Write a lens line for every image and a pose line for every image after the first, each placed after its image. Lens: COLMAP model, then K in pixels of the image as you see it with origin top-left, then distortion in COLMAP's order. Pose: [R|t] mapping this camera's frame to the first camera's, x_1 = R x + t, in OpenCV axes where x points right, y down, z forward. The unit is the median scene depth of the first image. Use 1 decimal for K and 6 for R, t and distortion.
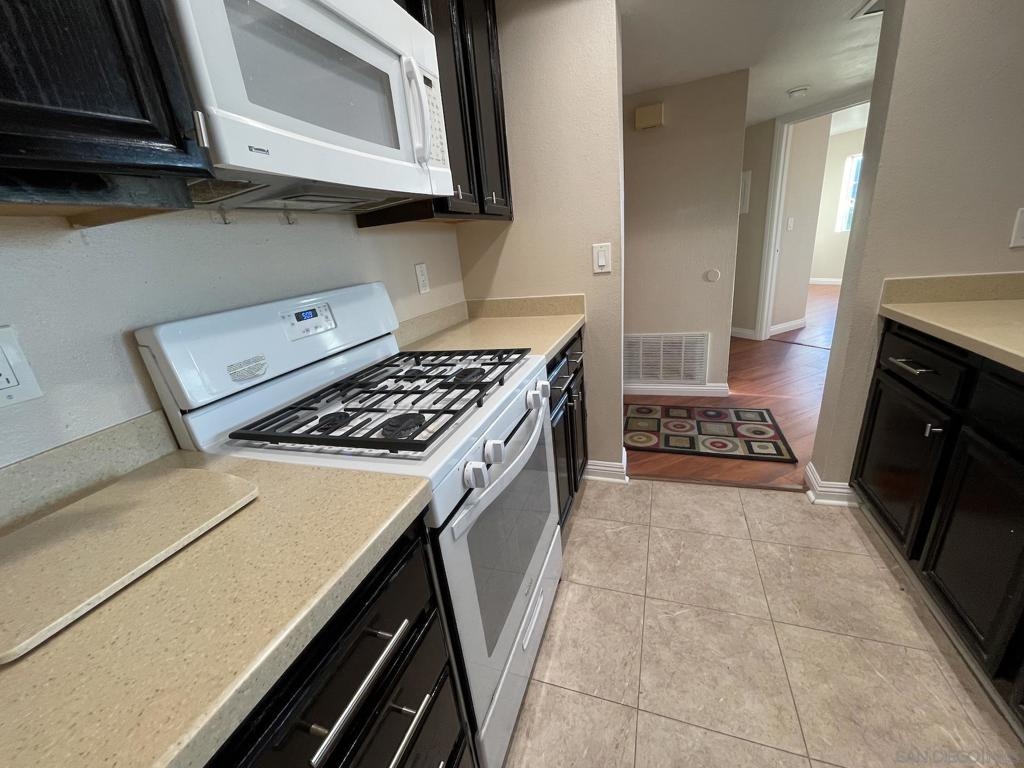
lens RADIAL K [[414.5, 0, 508.8], [0, 414.5, 390.6], [0, 0, 1]] dist [-0.006850, 0.000702]
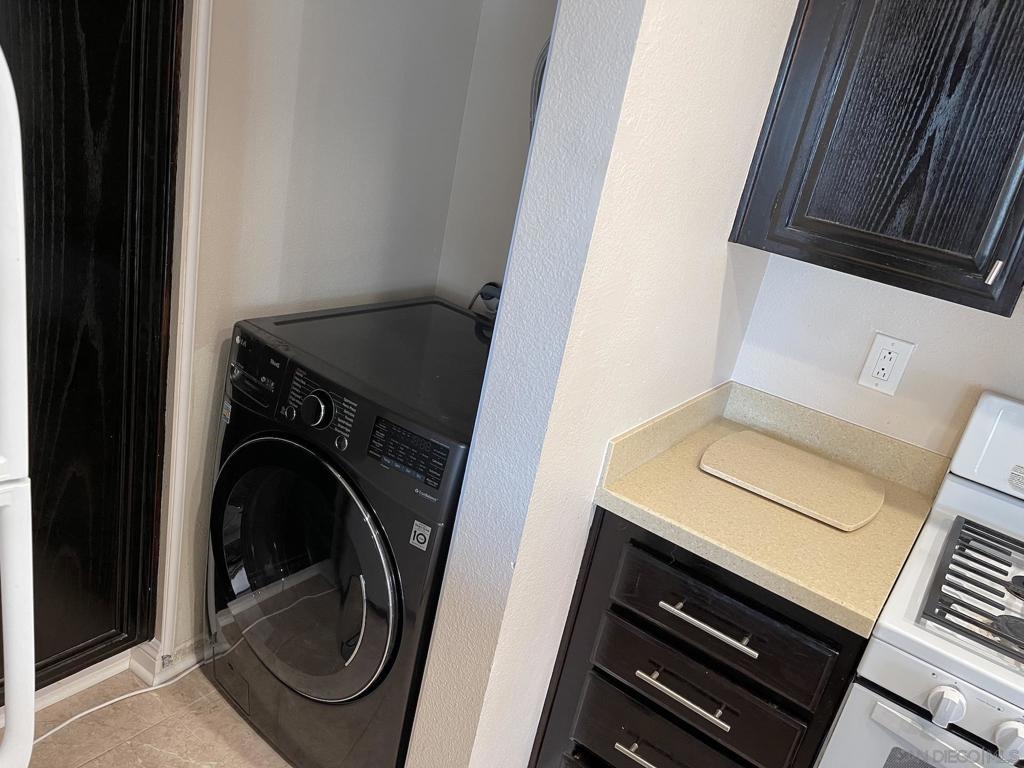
lens RADIAL K [[783.2, 0, 521.0], [0, 783.2, 385.1], [0, 0, 1]] dist [0.051181, -0.070419]
pose [[-0.281945, 0.374451, -0.883342, 0.410111], [-0.475552, 0.745096, 0.467634, -0.184298], [0.833281, 0.551922, -0.032005, 0.027478]]
